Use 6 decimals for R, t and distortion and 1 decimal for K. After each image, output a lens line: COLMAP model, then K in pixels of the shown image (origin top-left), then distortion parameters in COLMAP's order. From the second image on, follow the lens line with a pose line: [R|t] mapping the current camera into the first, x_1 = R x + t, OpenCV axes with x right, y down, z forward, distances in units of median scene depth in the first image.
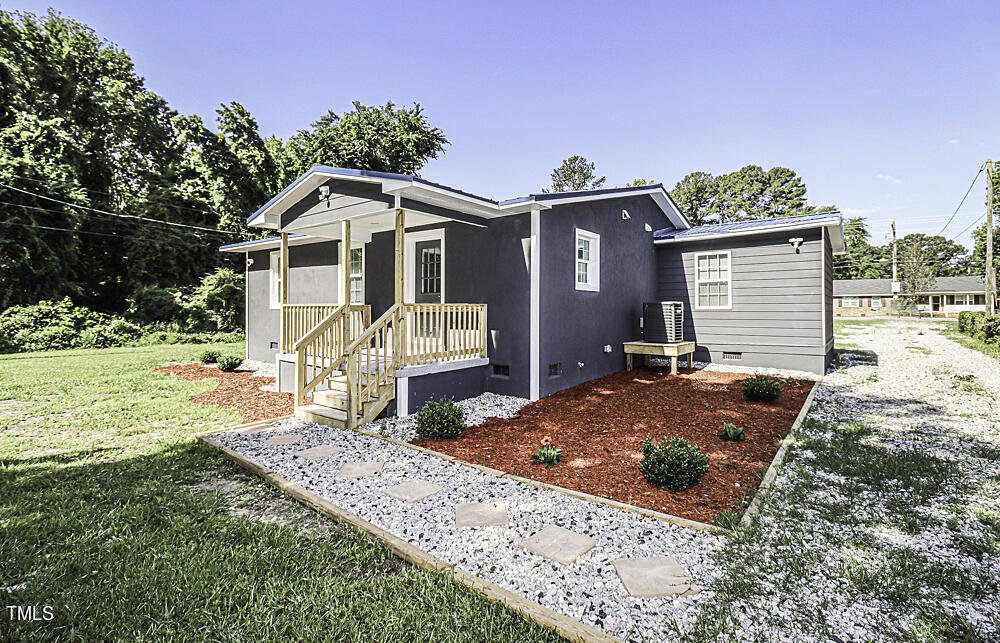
lens RADIAL K [[464.9, 0, 504.3], [0, 464.9, 307.8], [0, 0, 1]] dist [0.003223, -0.016559]
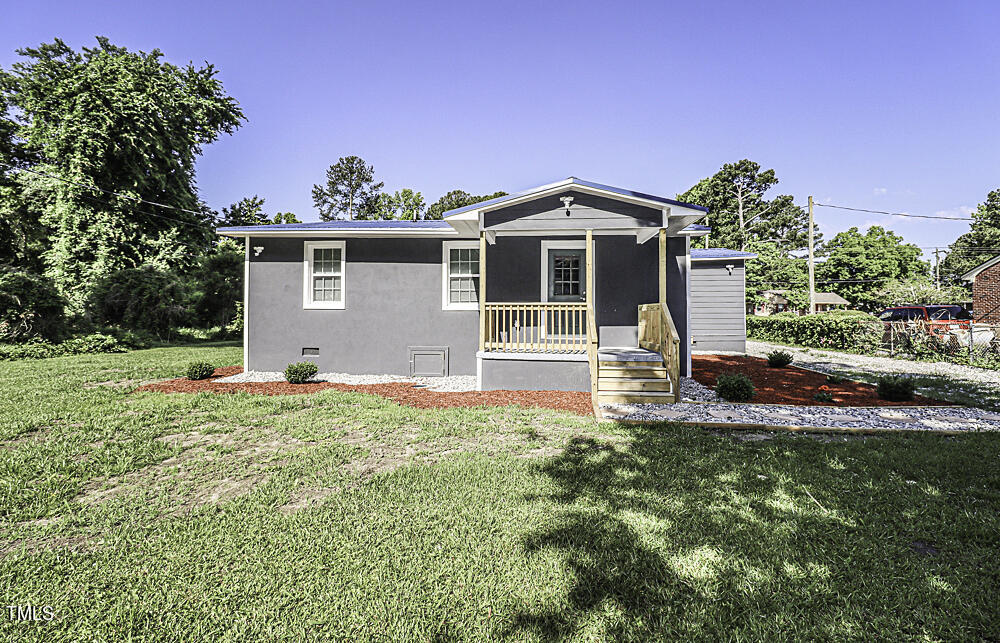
lens RADIAL K [[464.9, 0, 504.3], [0, 464.9, 307.8], [0, 0, 1]] dist [0.003223, -0.016559]
pose [[0.837413, 0.010301, 0.546474, -0.216903], [-0.004276, 0.999915, -0.012296, 0.003486], [-0.546554, 0.007961, 0.837386, 0.030073]]
